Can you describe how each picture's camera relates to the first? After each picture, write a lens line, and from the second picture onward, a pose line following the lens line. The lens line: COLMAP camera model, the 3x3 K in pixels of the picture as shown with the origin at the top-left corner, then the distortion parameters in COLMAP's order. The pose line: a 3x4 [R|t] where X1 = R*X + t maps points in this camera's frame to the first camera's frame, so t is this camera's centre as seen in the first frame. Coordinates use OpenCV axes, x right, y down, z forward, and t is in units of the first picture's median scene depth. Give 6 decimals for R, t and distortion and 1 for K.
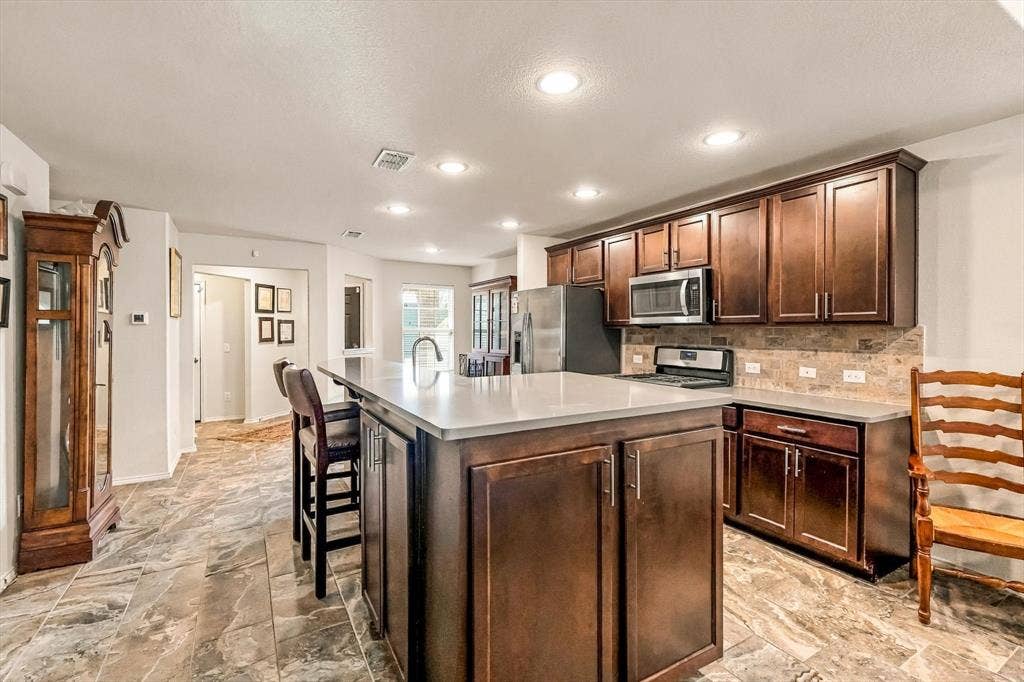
lens RADIAL K [[455.5, 0, 512.0], [0, 455.5, 341.0], [0, 0, 1]] dist [0.001809, 0.000228]
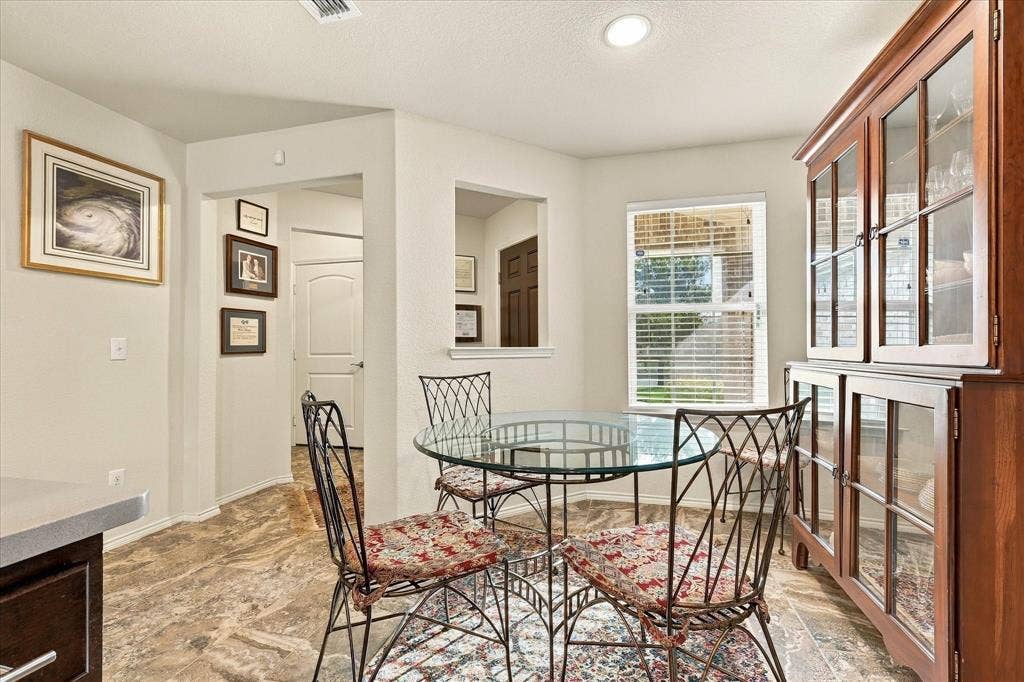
lens RADIAL K [[449.5, 0, 513.8], [0, 449.5, 344.4], [0, 0, 1]] dist [-0.000127, 0.000076]
pose [[0.701143, -0.010137, -0.712948, -0.009955], [-0.007149, 0.999749, -0.021245, 0.022182], [0.712985, 0.019992, 0.700895, 0.653072]]
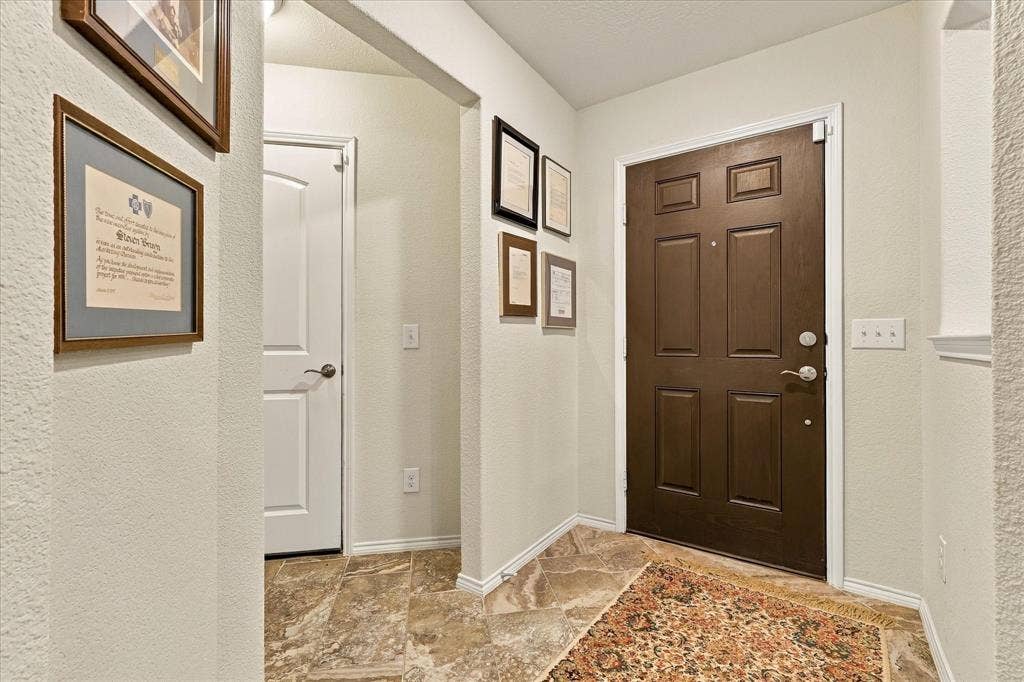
lens RADIAL K [[449.5, 0, 513.8], [0, 449.5, 344.4], [0, 0, 1]] dist [-0.000127, 0.000076]
pose [[0.941426, -0.000339, -0.337220, -0.441518], [-0.004057, 0.999916, -0.012333, 0.024550], [0.337196, 0.012979, 0.941345, 0.714157]]
